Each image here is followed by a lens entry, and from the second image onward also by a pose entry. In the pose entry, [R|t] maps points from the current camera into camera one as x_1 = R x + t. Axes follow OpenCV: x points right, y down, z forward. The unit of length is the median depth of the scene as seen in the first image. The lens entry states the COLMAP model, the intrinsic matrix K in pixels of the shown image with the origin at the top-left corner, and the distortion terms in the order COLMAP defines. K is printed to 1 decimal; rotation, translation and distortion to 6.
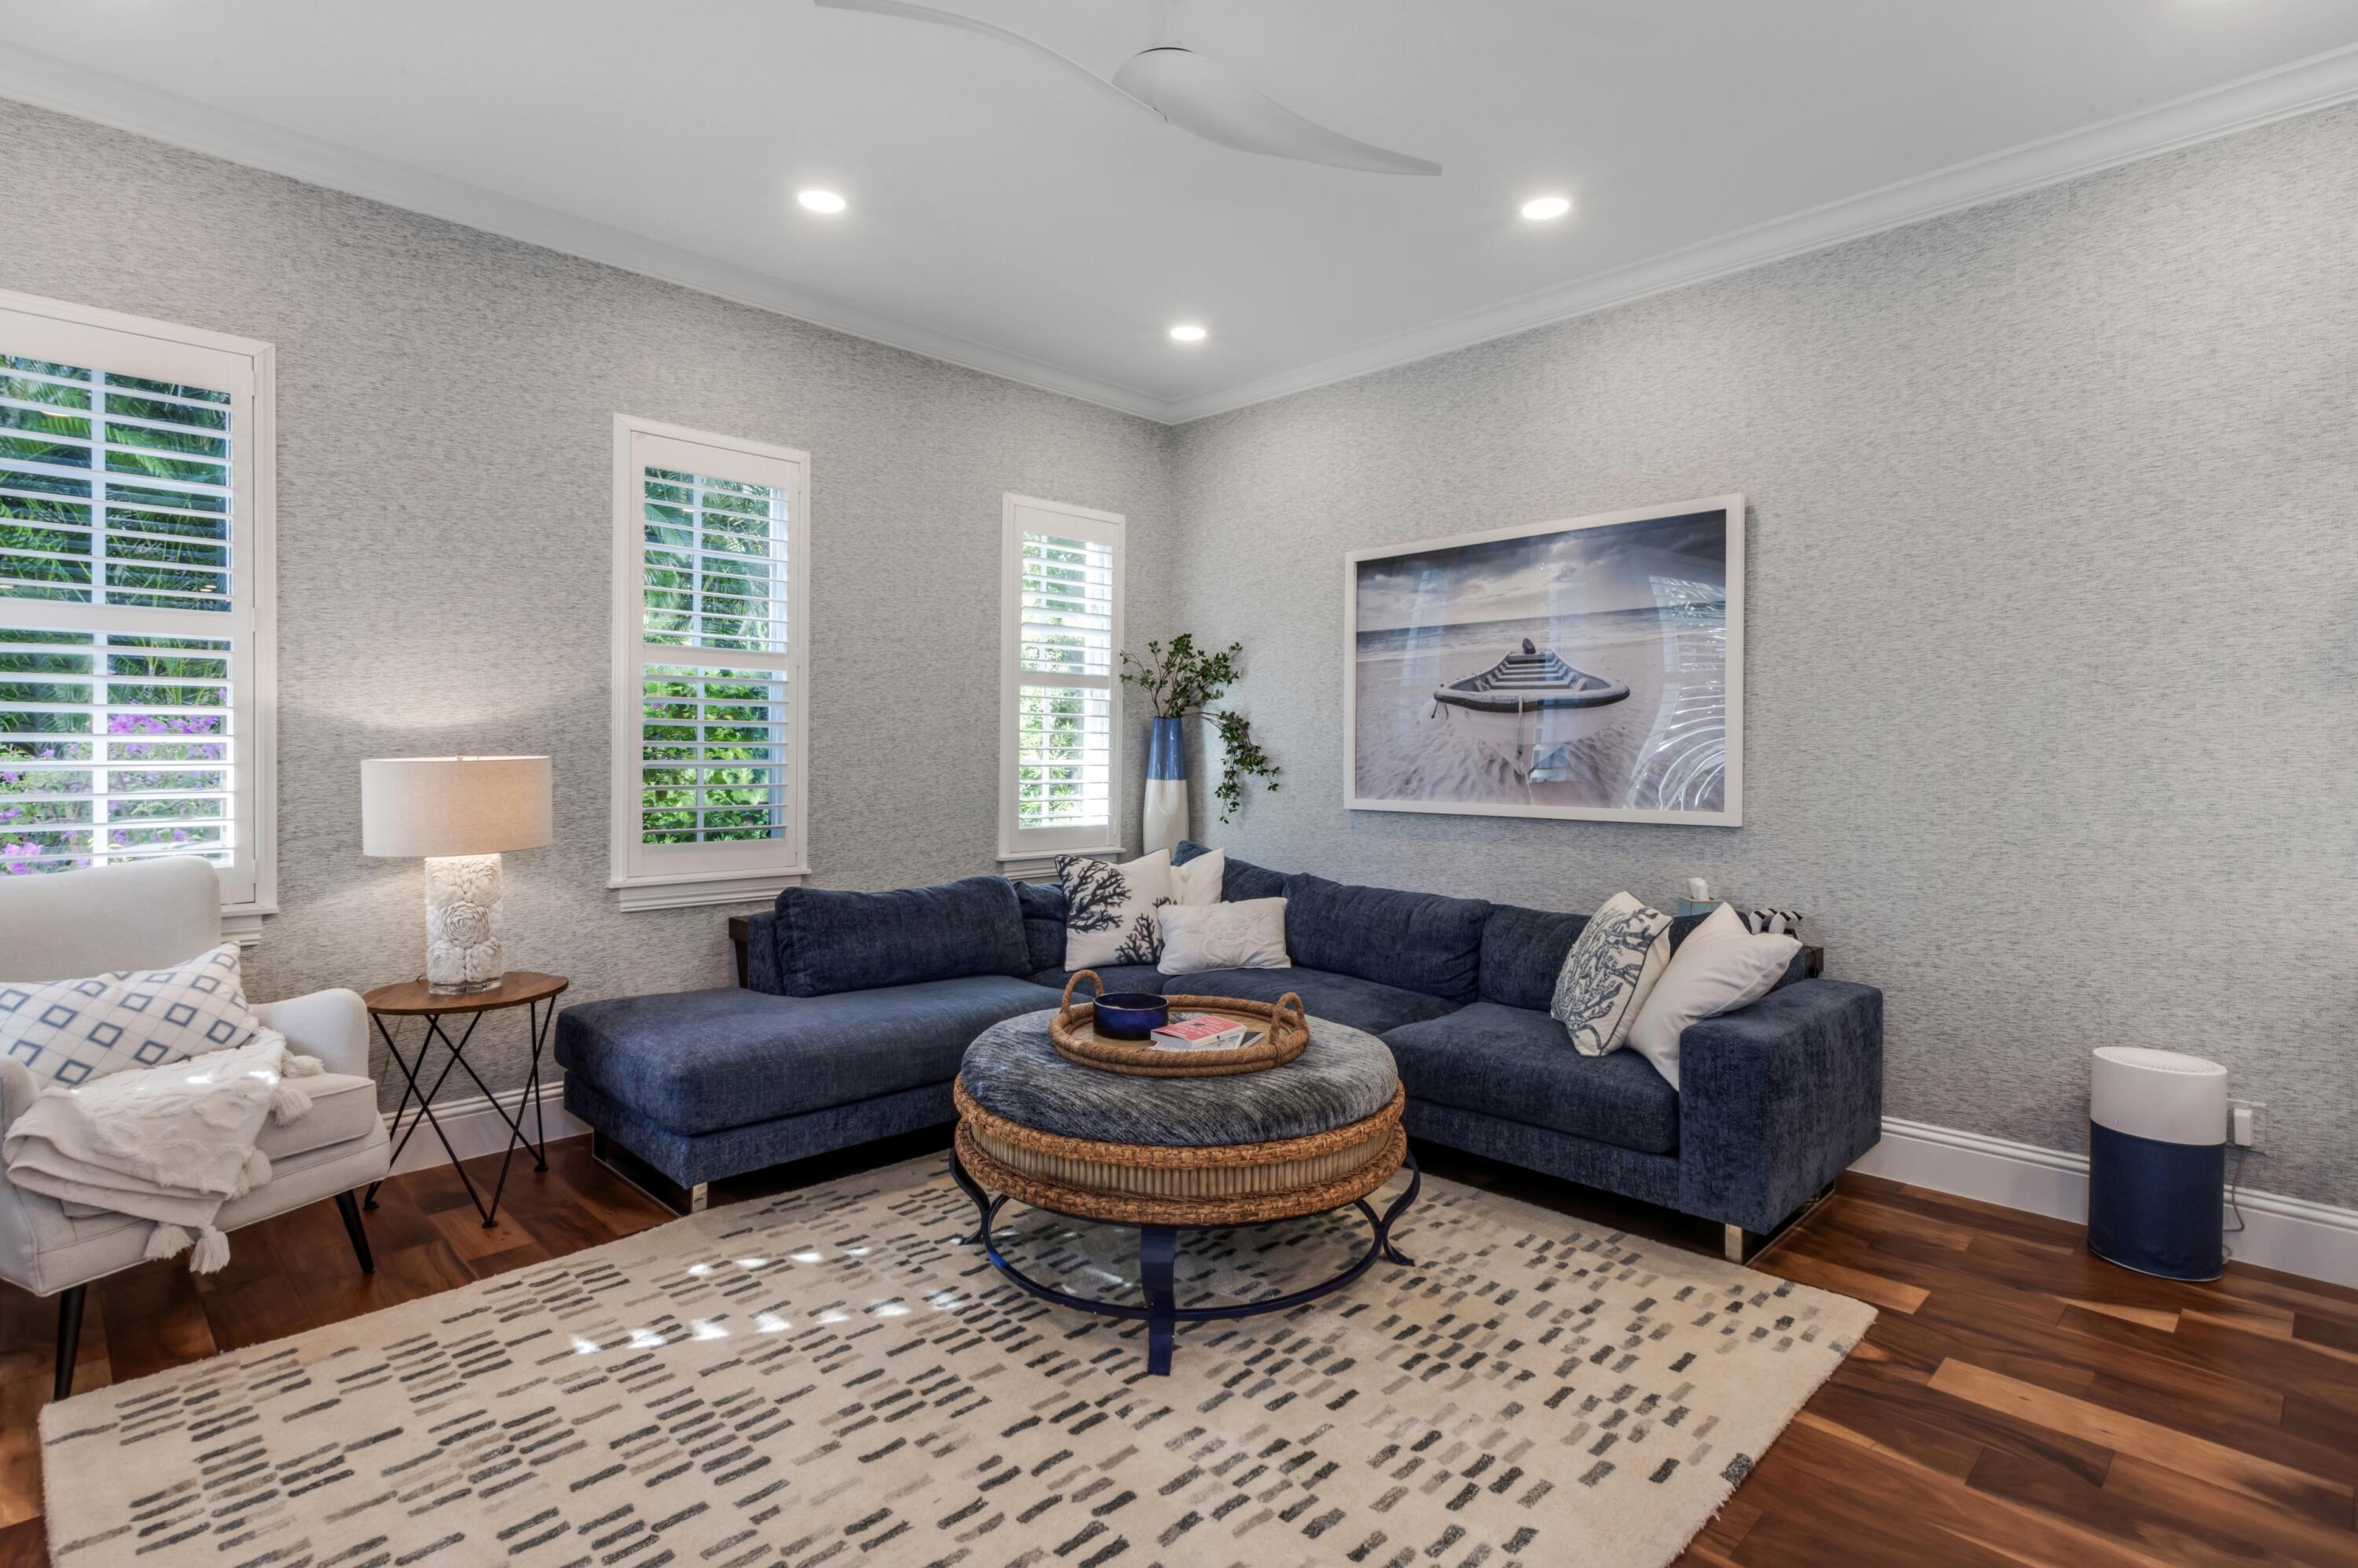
lens RADIAL K [[1159.3, 0, 1174.6], [0, 1159.3, 775.1], [0, 0, 1]] dist [0.004395, 0.001740]
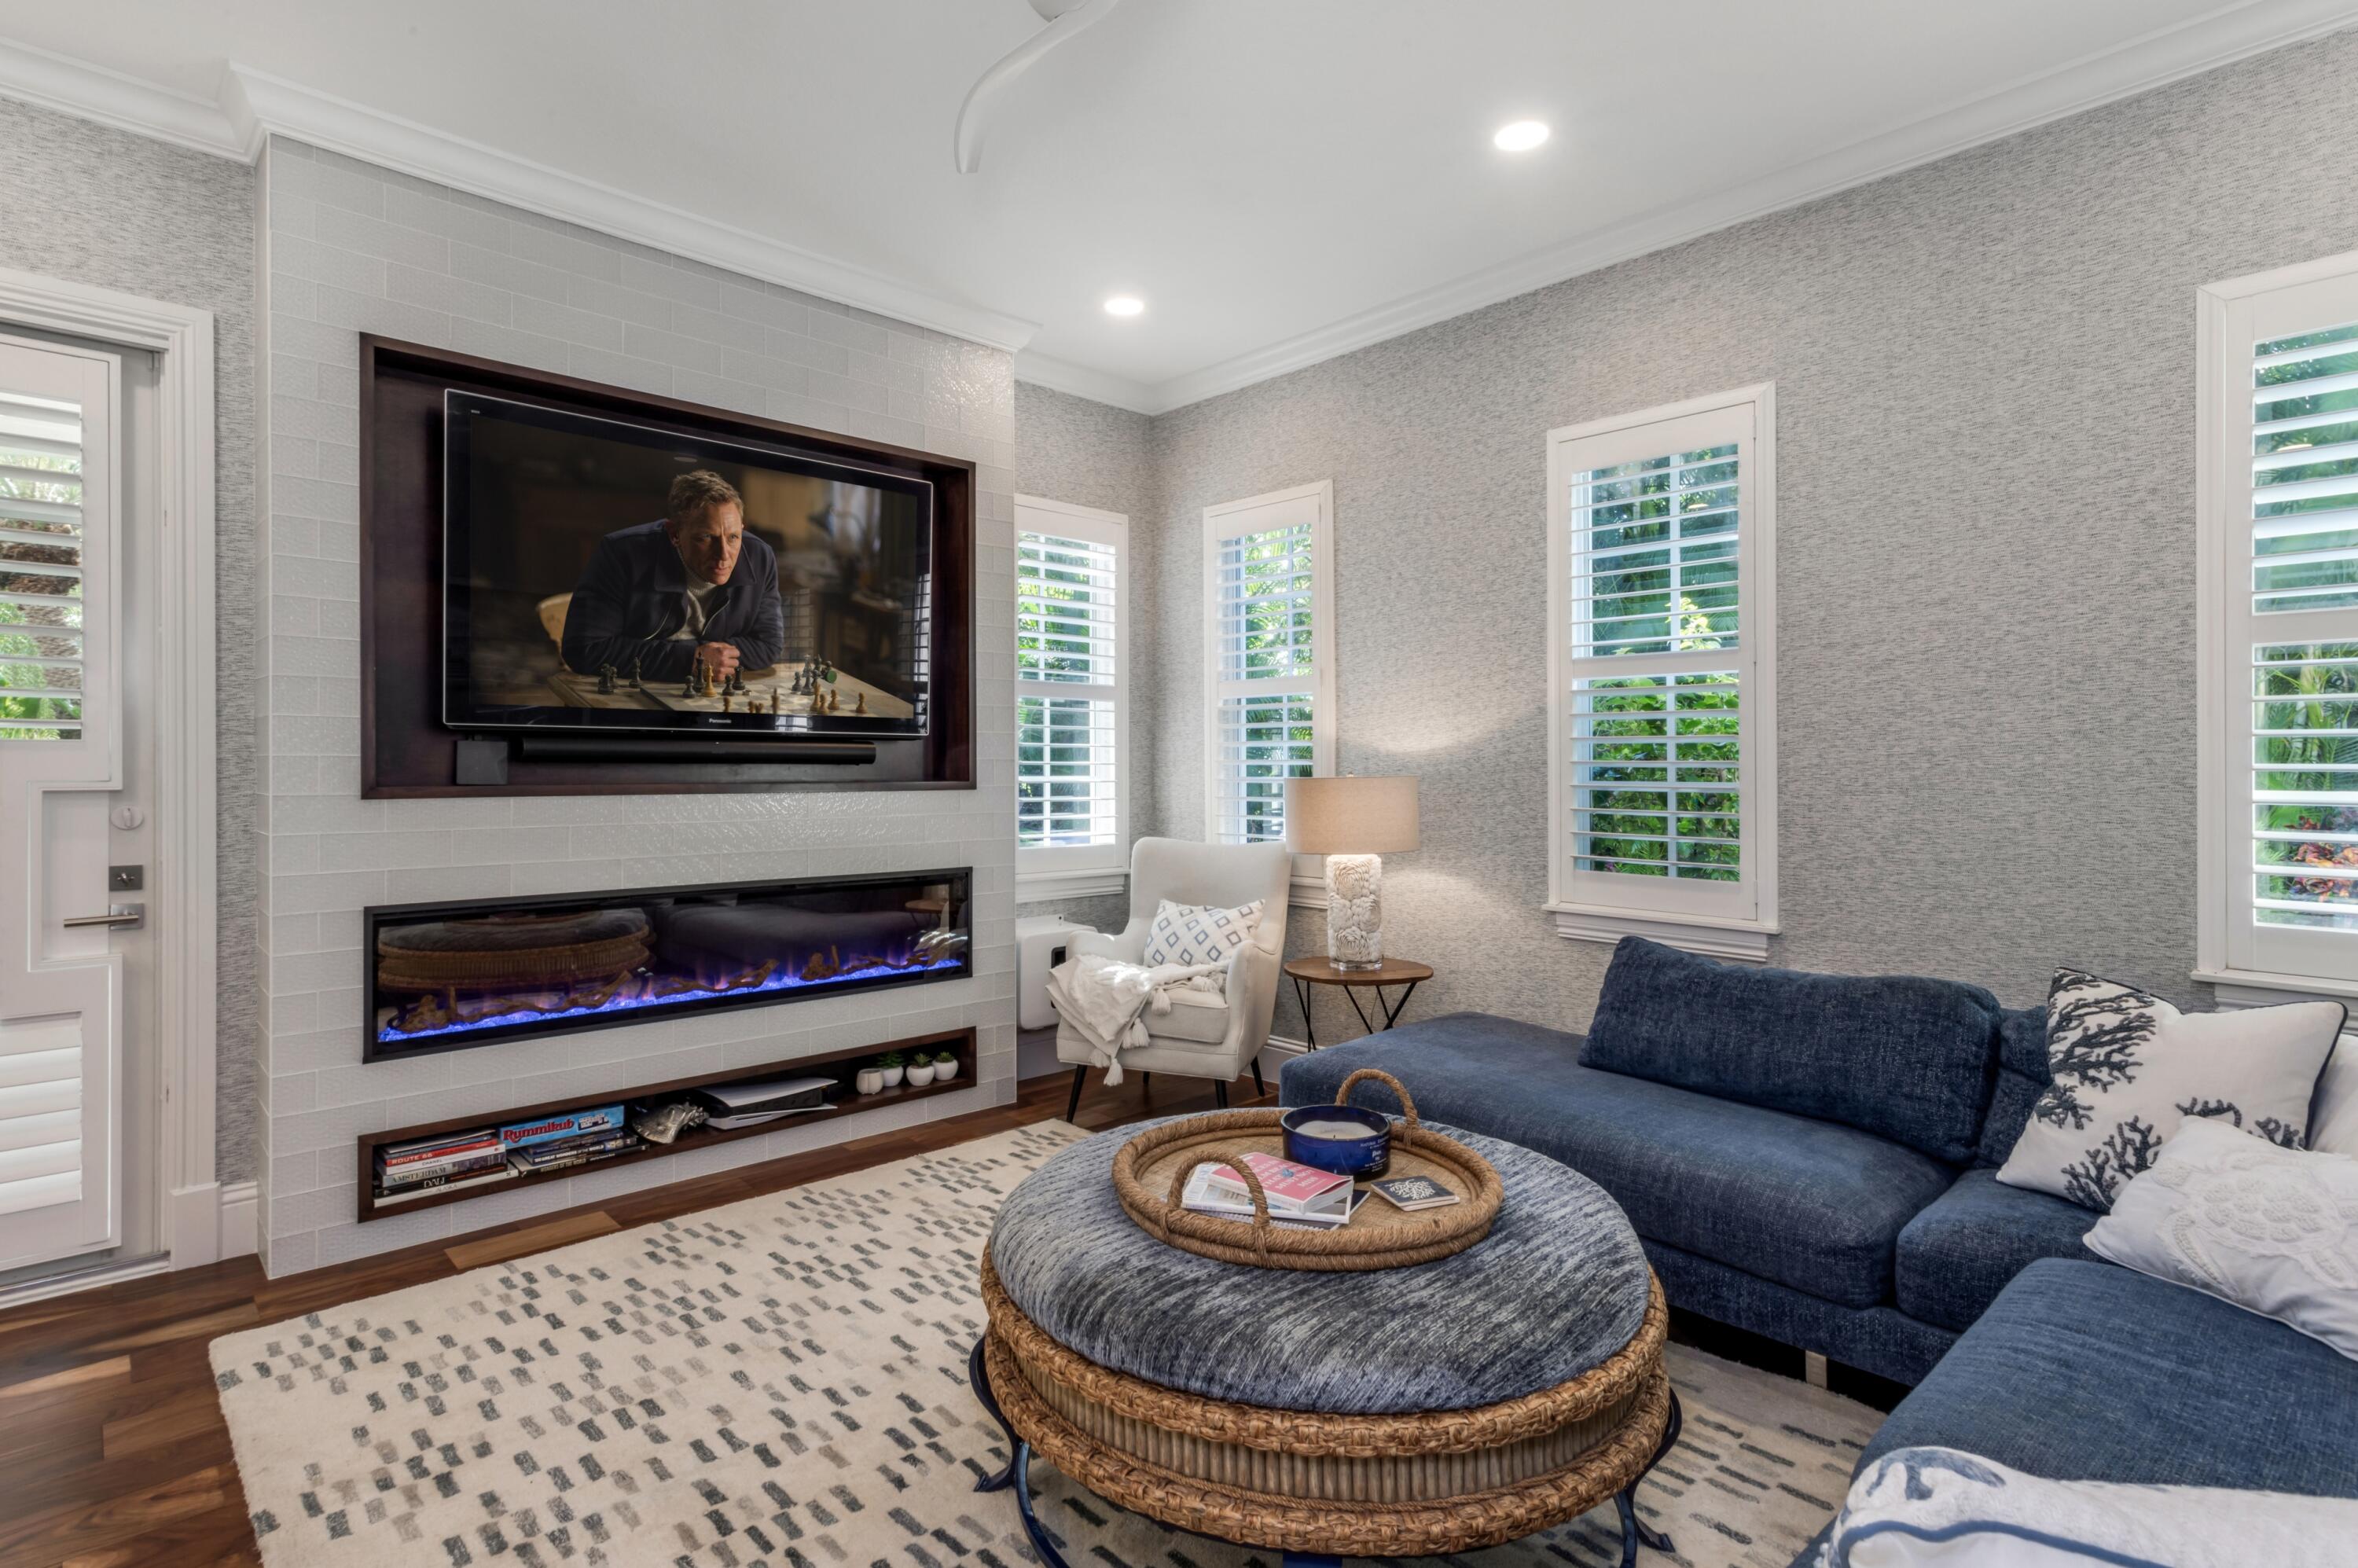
lens RADIAL K [[1175.3, 0, 1158.5], [0, 1175.3, 765.9], [0, 0, 1]] dist [0.000746, 0.001662]
pose [[-0.034496, -0.003337, -0.999399, 0.540930], [-0.022042, 0.999754, -0.002578, -0.015725], [0.999162, 0.021940, -0.034561, 0.718059]]
